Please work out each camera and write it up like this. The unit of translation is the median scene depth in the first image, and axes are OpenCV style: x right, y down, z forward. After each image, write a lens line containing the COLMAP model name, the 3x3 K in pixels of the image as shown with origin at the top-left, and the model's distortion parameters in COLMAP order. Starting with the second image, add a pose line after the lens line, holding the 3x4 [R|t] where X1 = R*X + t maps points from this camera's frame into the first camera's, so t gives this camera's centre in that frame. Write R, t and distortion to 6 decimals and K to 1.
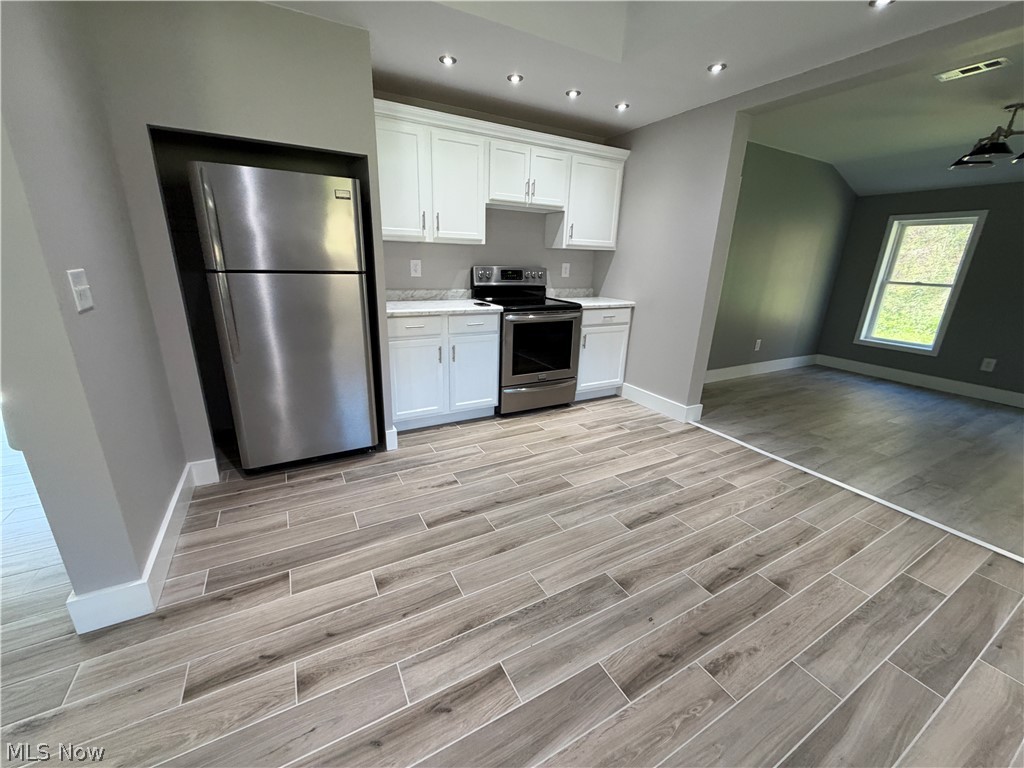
lens RADIAL K [[405.8, 0, 508.7], [0, 405.8, 384.2], [0, 0, 1]] dist [0.000232, -0.000302]
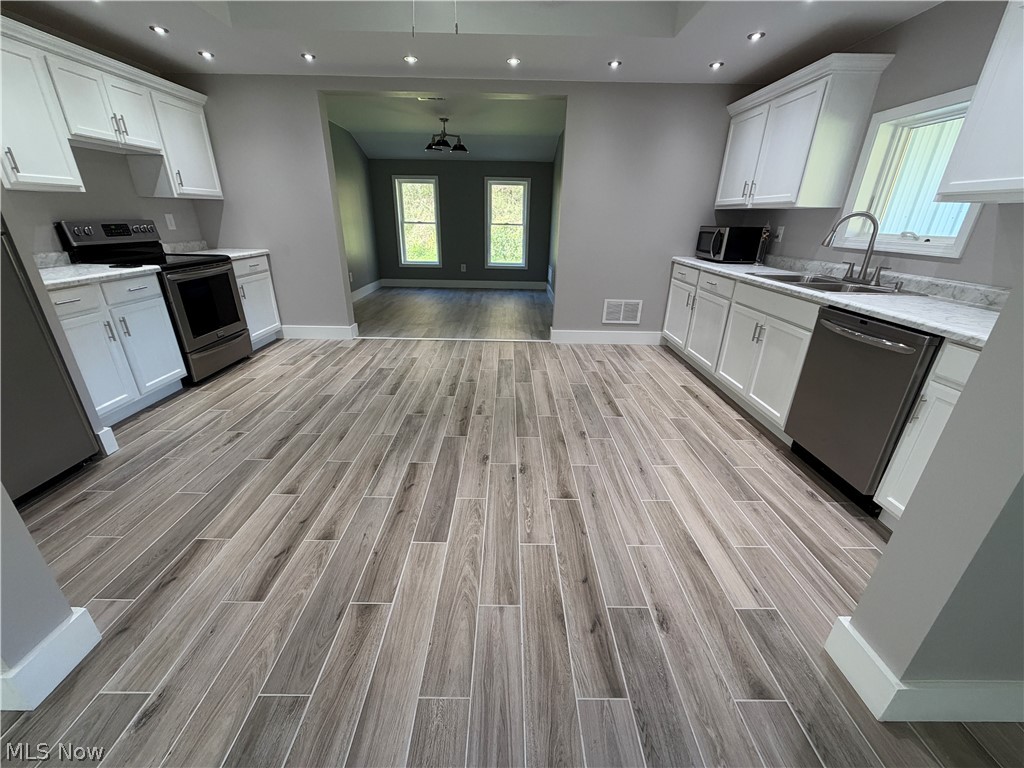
lens RADIAL K [[405.8, 0, 508.1], [0, 405.8, 383.1], [0, 0, 1]] dist [0.000232, -0.000302]
pose [[0.482664, -0.355290, 0.800503, -0.563637], [0.260446, 0.930896, 0.256127, 0.030687], [-0.836184, 0.084864, 0.541843, -0.149562]]
